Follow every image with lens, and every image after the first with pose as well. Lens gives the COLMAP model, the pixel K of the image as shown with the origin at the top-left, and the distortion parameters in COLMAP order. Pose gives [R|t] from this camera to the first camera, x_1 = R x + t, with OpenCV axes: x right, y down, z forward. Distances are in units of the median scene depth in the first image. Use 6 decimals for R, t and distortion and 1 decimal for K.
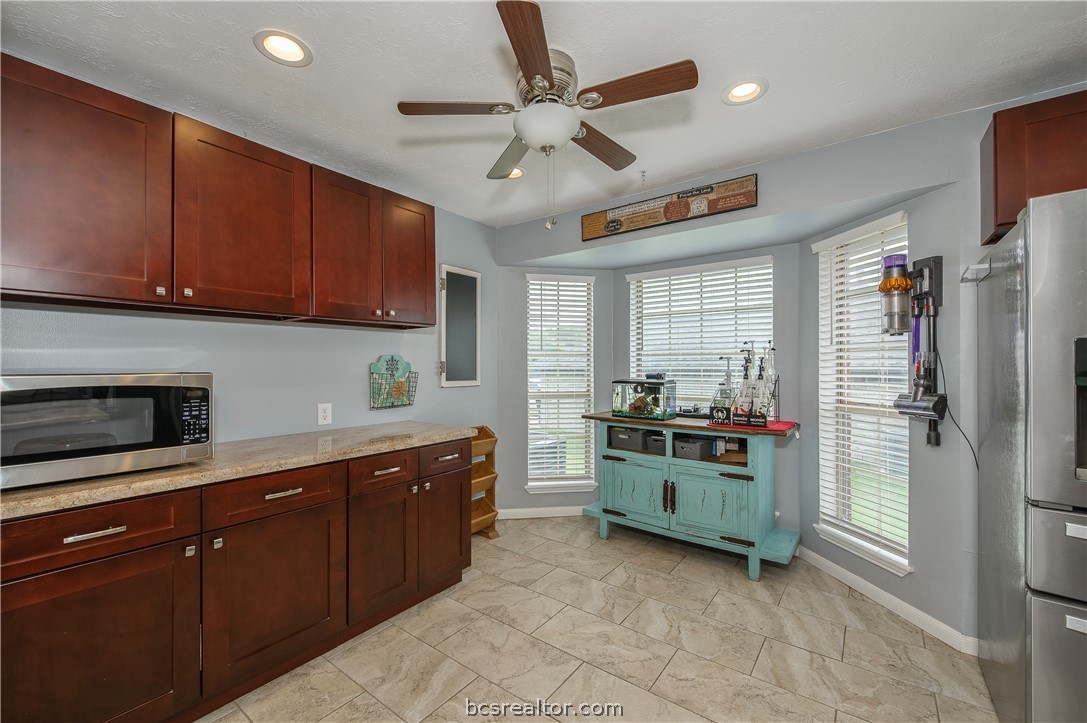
lens RADIAL K [[434.0, 0, 540.6], [0, 434.0, 362.1], [0, 0, 1]] dist [0.001660, -0.000021]
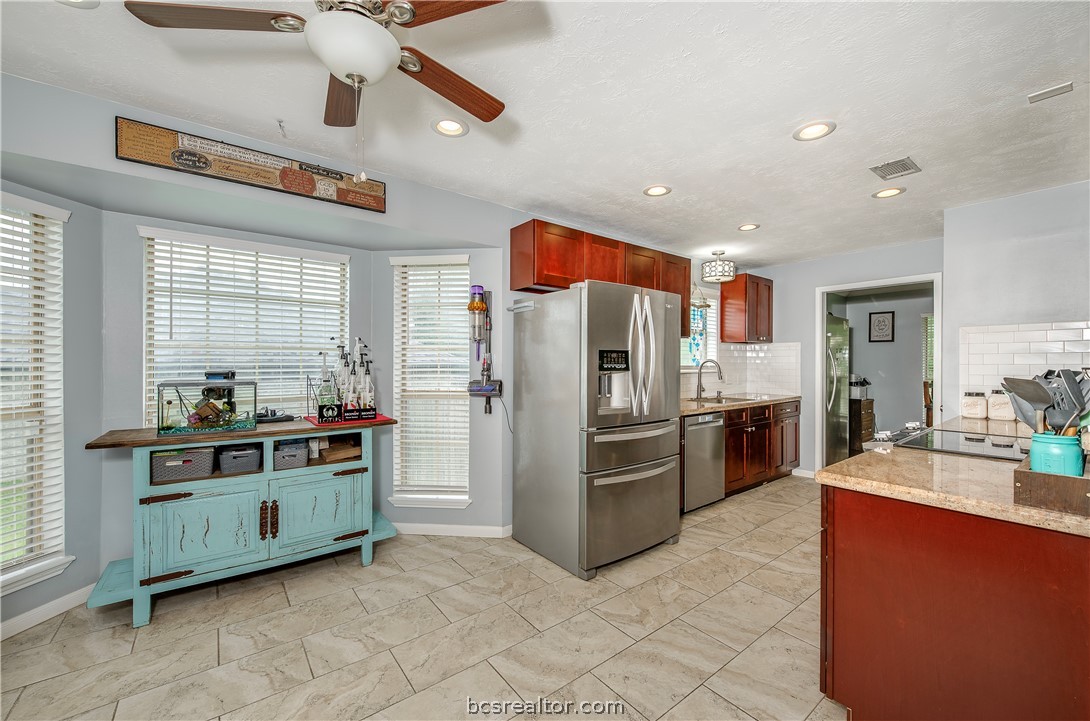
lens RADIAL K [[439.9, 0, 545.0], [0, 439.9, 360.5], [0, 0, 1]] dist [0.001034, -0.000173]
pose [[0.256771, 0.004672, 0.966461, -0.420132], [-0.010904, 0.999939, -0.001937, 0.002744], [-0.966411, -0.010041, 0.256806, 0.307759]]
